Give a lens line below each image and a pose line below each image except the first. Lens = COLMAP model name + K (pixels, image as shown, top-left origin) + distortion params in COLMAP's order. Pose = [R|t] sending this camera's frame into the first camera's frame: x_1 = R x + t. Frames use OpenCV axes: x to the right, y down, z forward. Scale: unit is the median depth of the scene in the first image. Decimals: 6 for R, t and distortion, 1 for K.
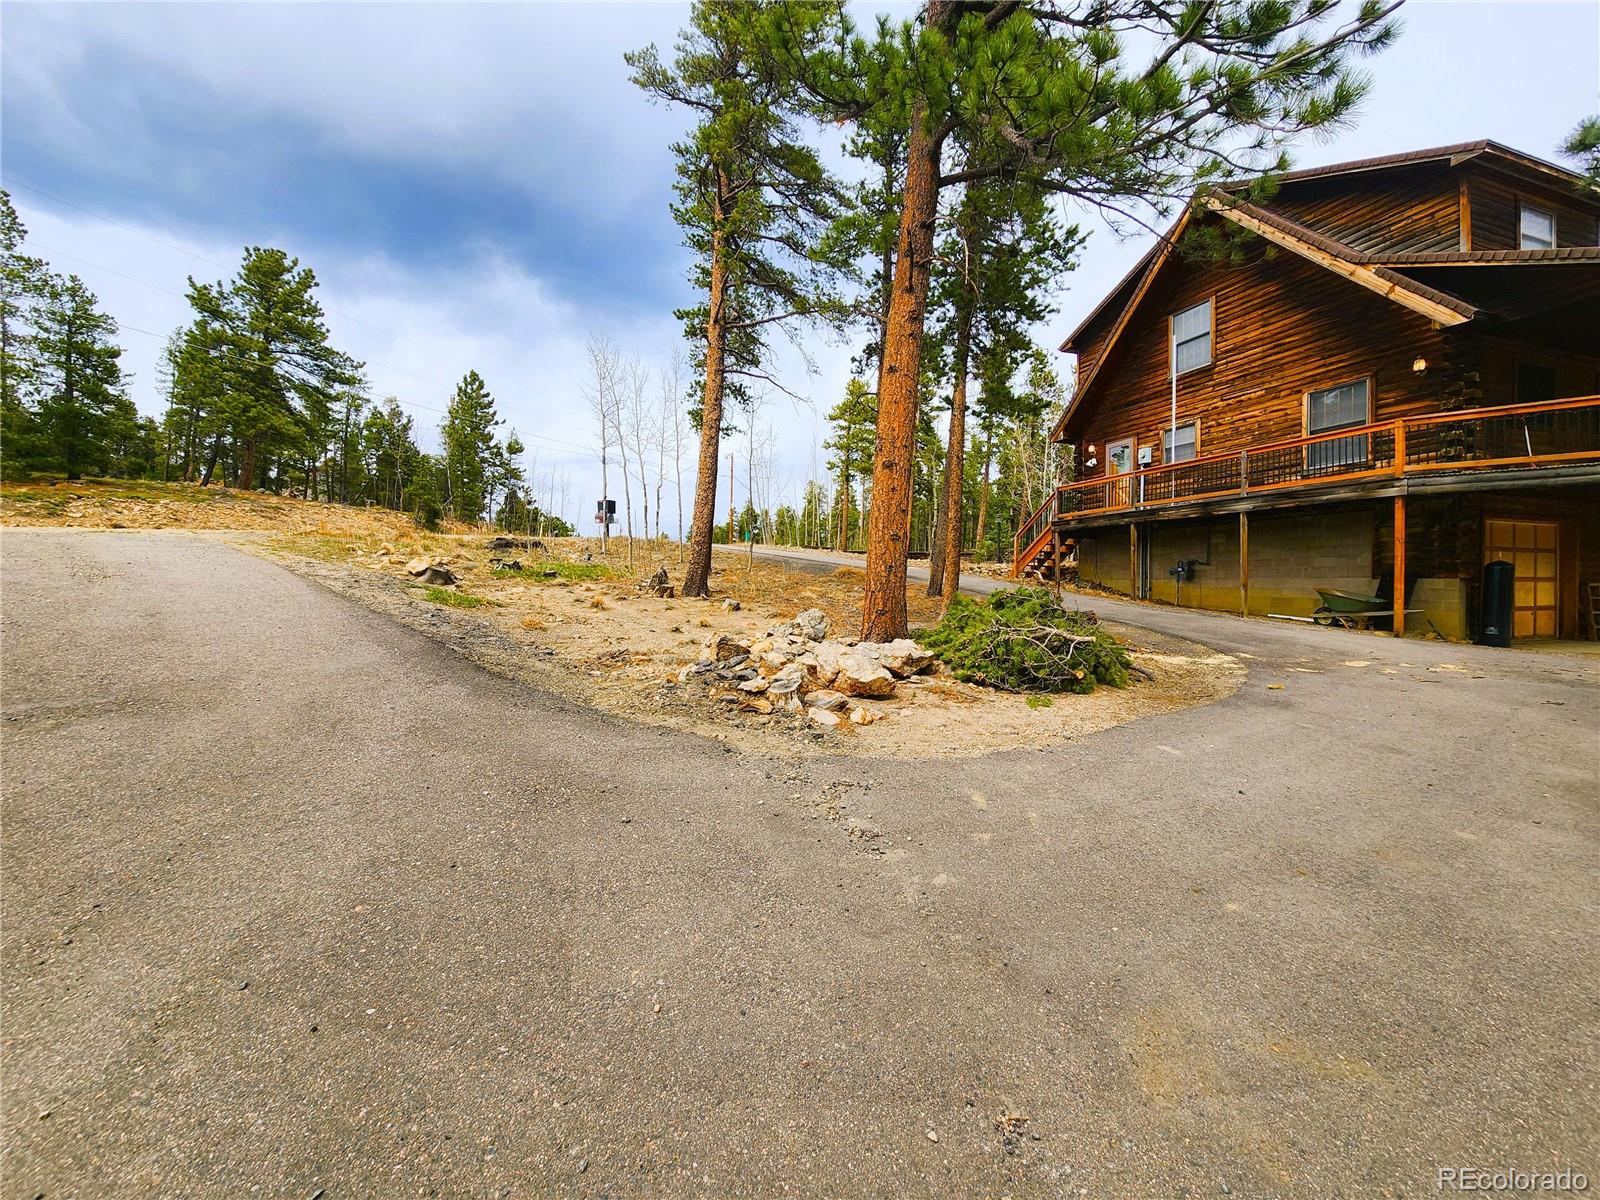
lens RADIAL K [[667.4, 0, 790.4], [0, 667.4, 591.1], [0, 0, 1]] dist [0.002415, -0.001523]
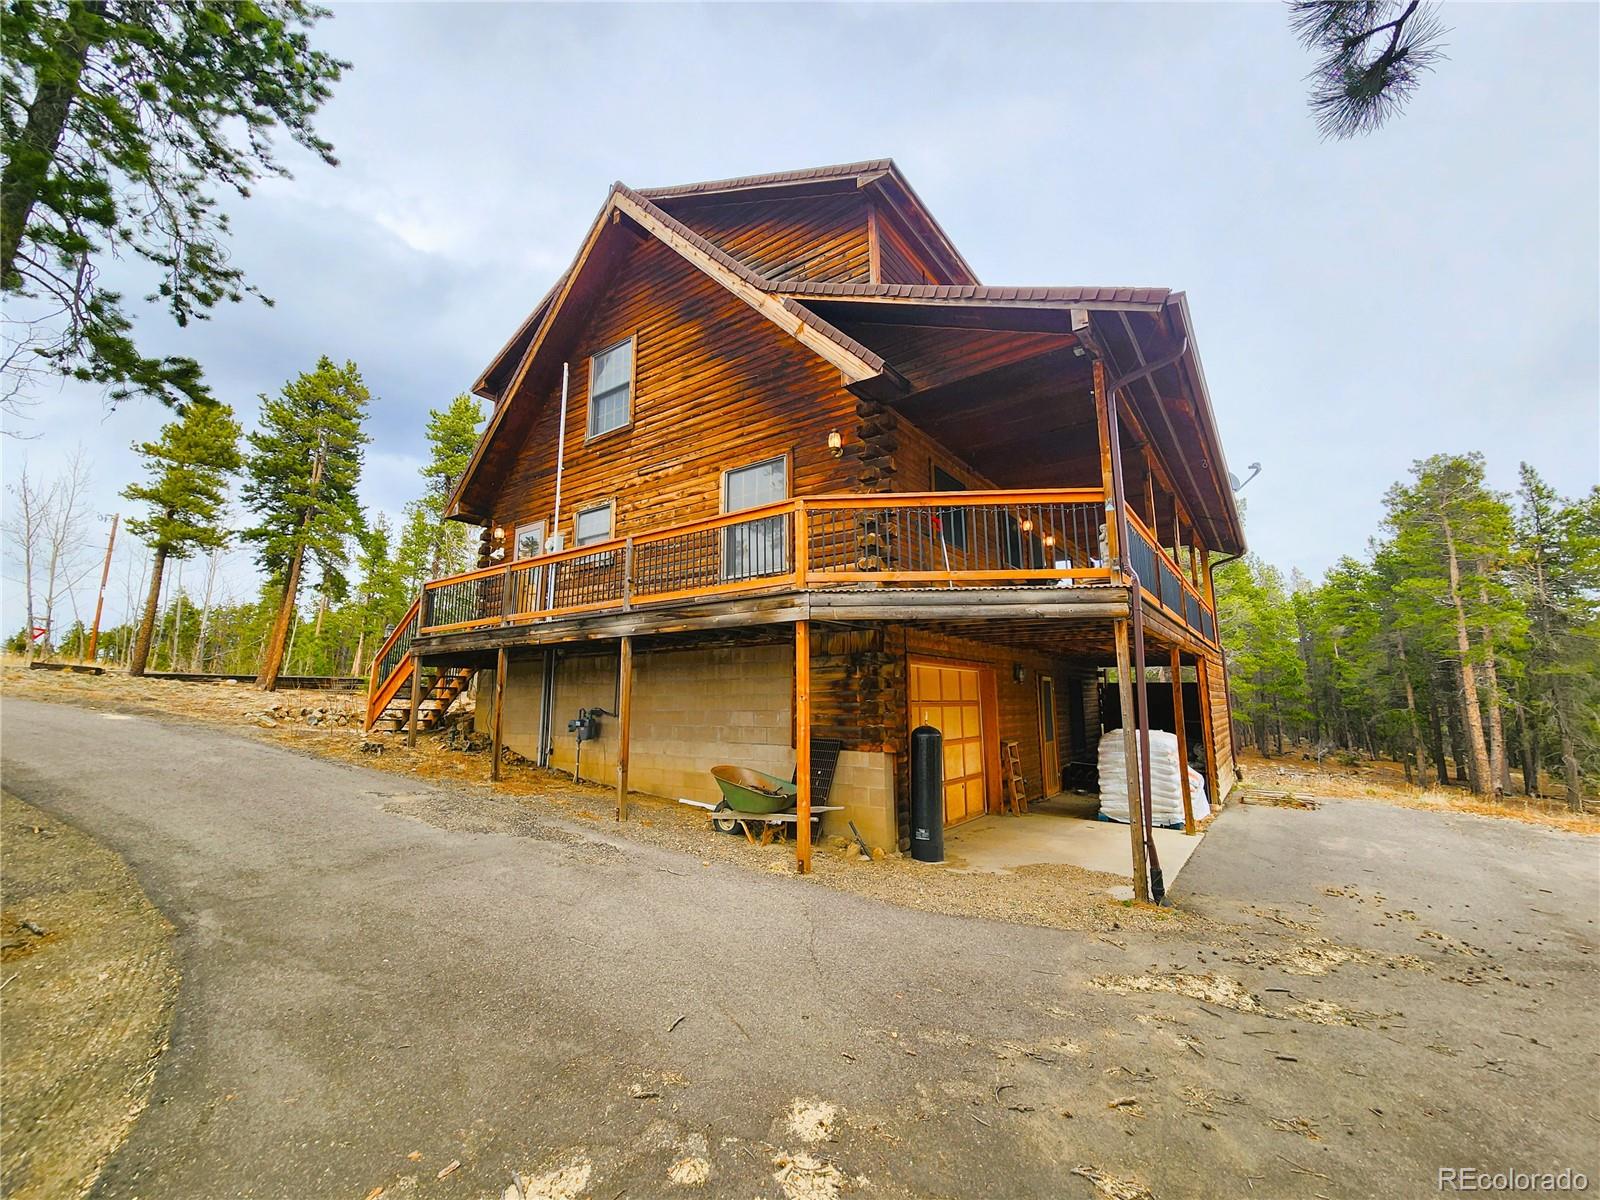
lens RADIAL K [[667.4, 0, 804.9], [0, 667.4, 586.7], [0, 0, 1]] dist [0.002415, -0.001523]
pose [[0.818002, 0.093752, 0.567524, 0.483855], [0.010350, 0.984070, -0.177481, -0.056317], [-0.575122, 0.151054, 0.804001, 0.433037]]
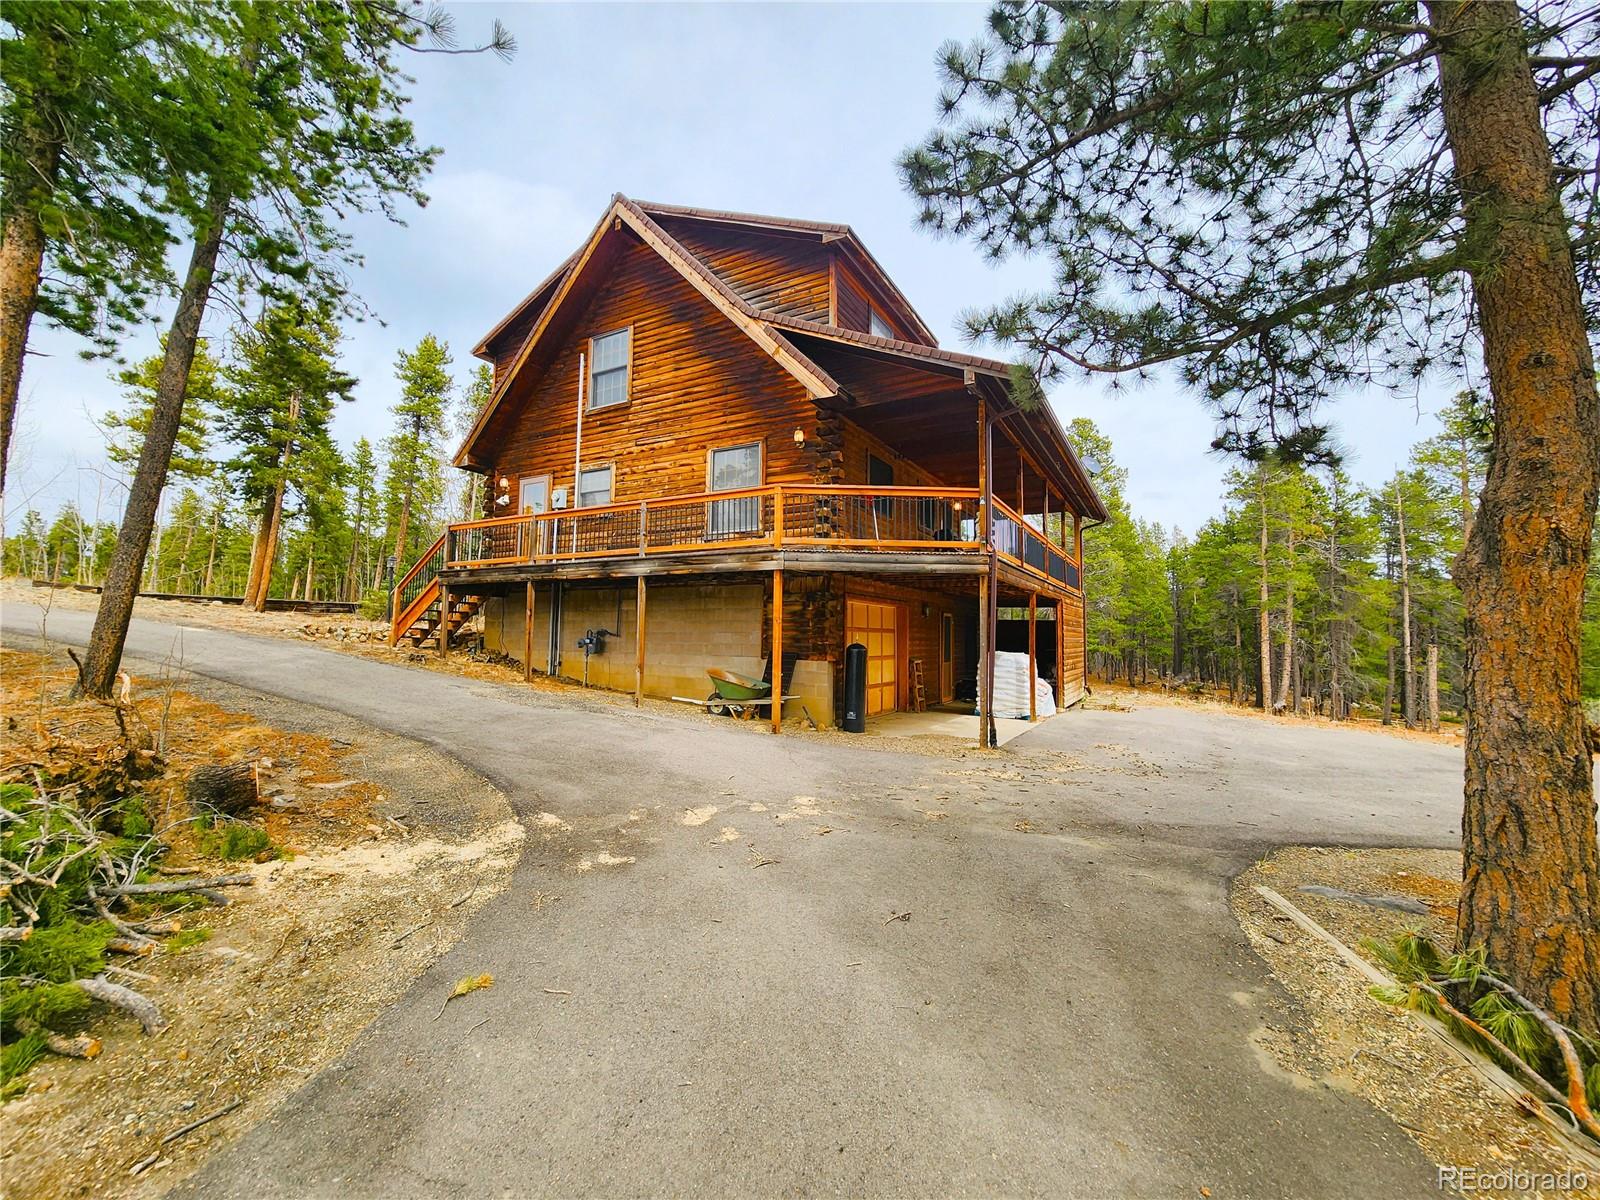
lens RADIAL K [[667.4, 0, 809.8], [0, 667.4, 586.7], [0, 0, 1]] dist [0.002415, -0.001523]
pose [[0.745646, 0.059370, 0.663692, 0.301902], [-0.005571, 0.996543, -0.082887, -0.040194], [-0.666319, 0.058107, 0.743399, 0.265415]]
